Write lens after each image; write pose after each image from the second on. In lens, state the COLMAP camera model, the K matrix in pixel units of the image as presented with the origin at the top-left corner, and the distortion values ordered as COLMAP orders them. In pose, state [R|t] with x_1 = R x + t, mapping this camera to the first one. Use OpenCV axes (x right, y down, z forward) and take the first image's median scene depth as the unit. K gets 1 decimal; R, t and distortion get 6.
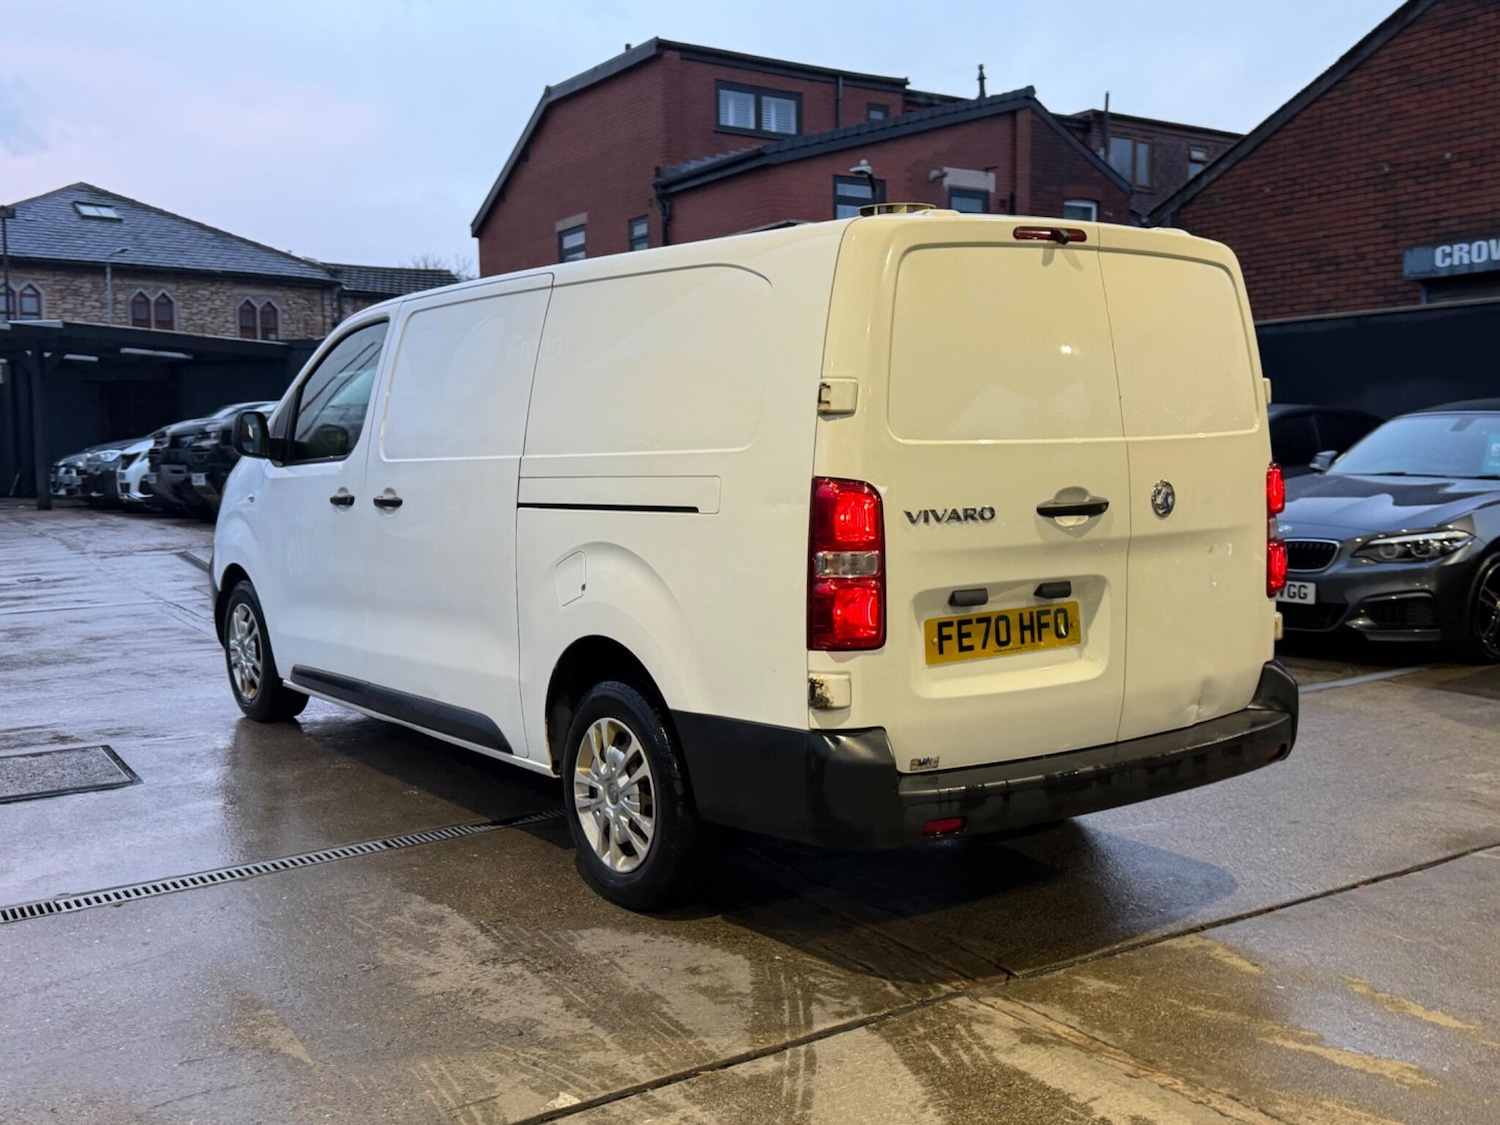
lens RADIAL K [[1478.0, 0, 736.3], [0, 1478.0, 565.3], [0, 0, 1]] dist [0.174530, -0.368330]
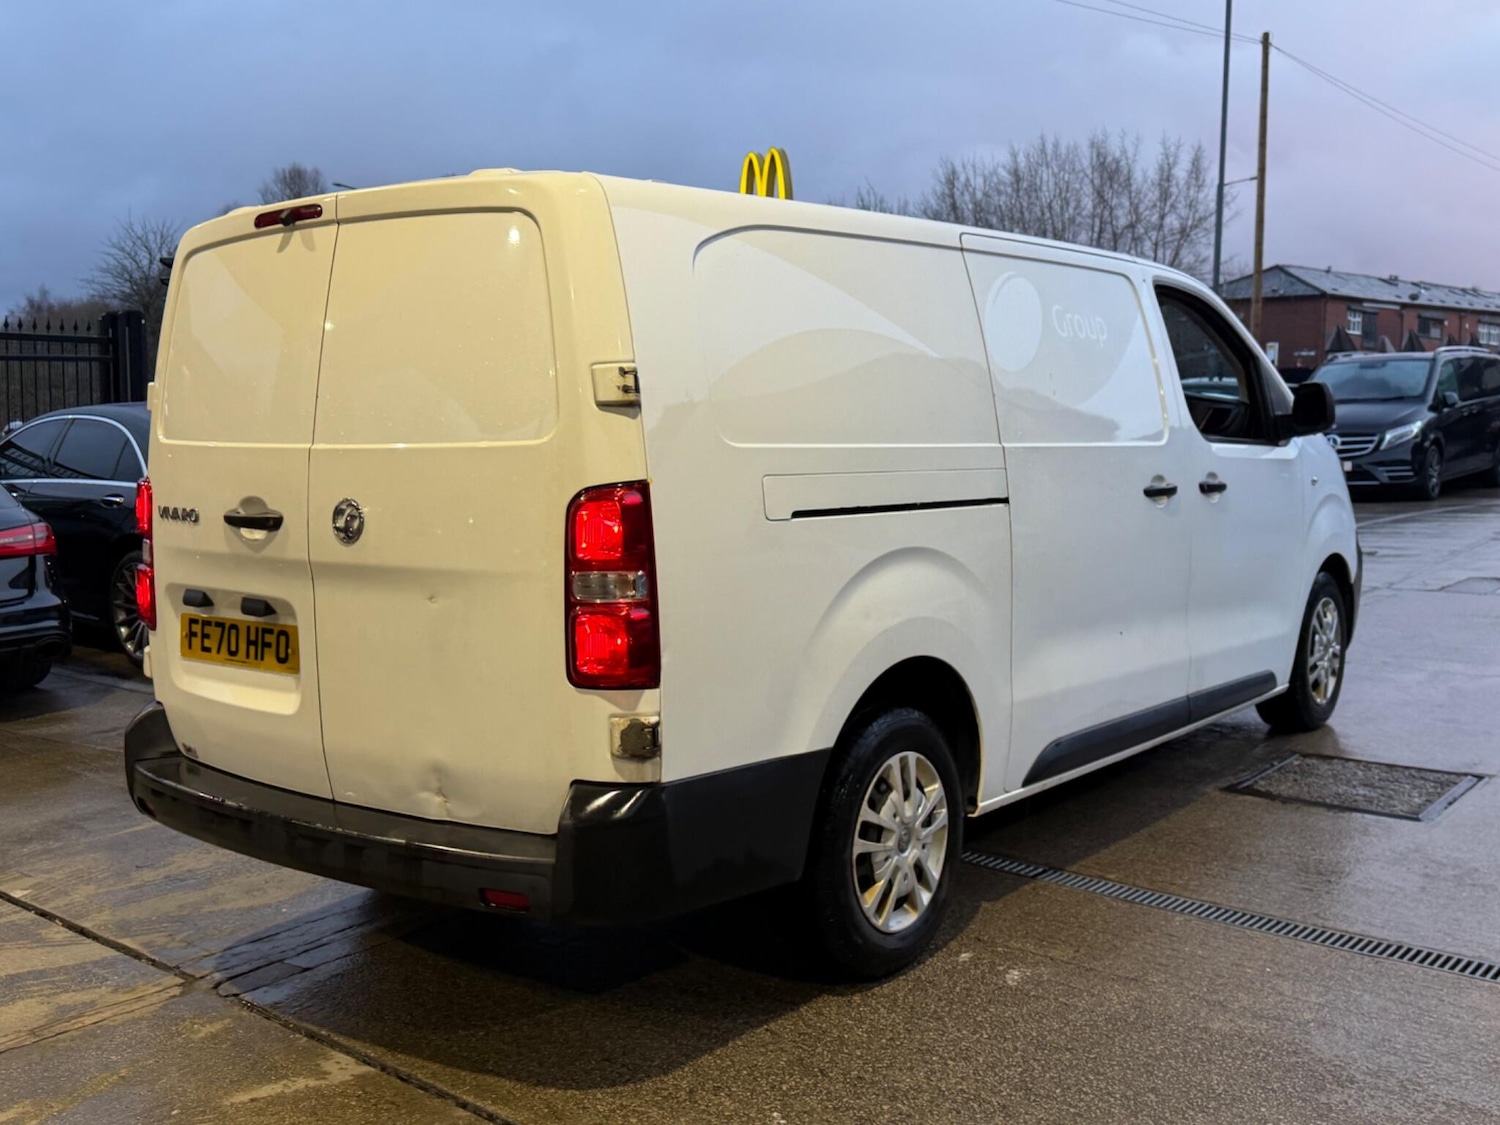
lens RADIAL K [[1480.9, 0, 716.7], [0, 1480.9, 562.2], [0, 0, 1]] dist [0.169505, -0.358756]
pose [[0.274274, 0.106296, -0.955759, 1.053667], [-0.080053, 0.992946, 0.087459, -0.102980], [0.958314, 0.052524, 0.280849, 0.905725]]
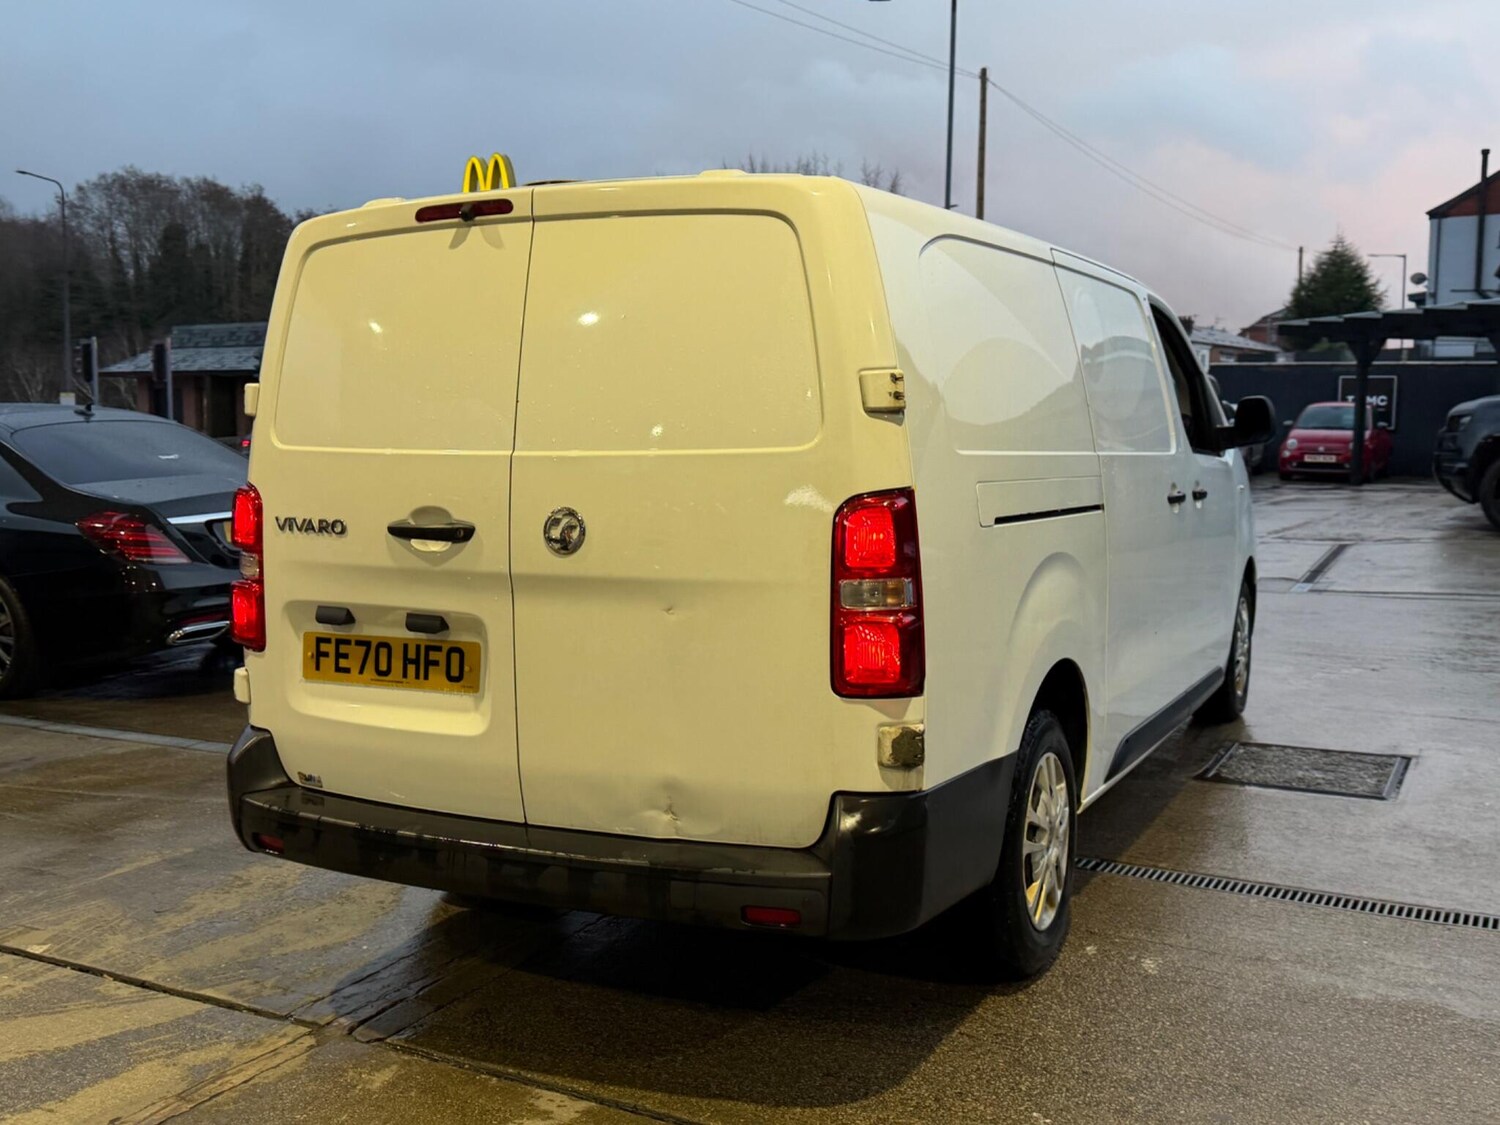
lens RADIAL K [[1480.9, 0, 729.0], [0, 1480.9, 558.4], [0, 0, 1]] dist [0.162540, -0.335984]
pose [[0.467305, 0.092990, -0.879192, 0.948987], [-0.083150, 0.994668, 0.061008, -0.079736], [0.880177, 0.044595, 0.472545, 0.665323]]
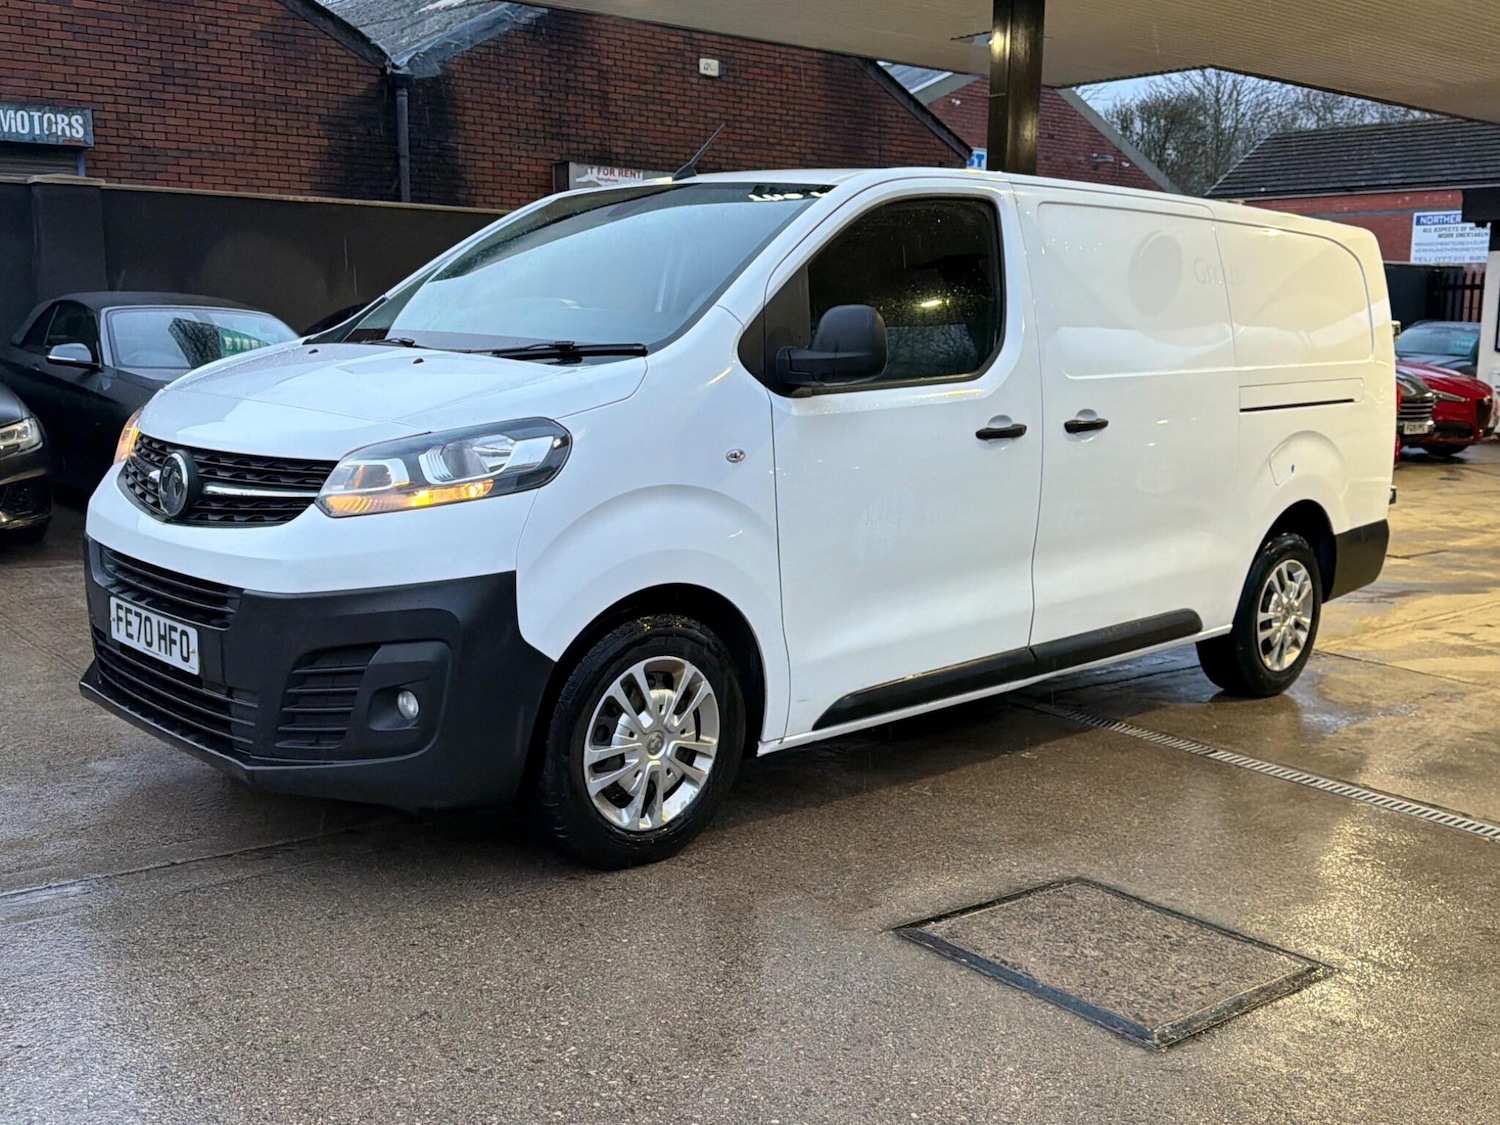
lens RADIAL K [[1478.0, 0, 736.3], [0, 1478.0, 565.3], [0, 0, 1]] dist [0.174530, -0.368330]
pose [[-0.139744, -0.149656, 0.978813, -1.384722], [0.064068, 0.985075, 0.159760, -0.147550], [-0.988113, 0.085037, -0.128070, 1.699400]]
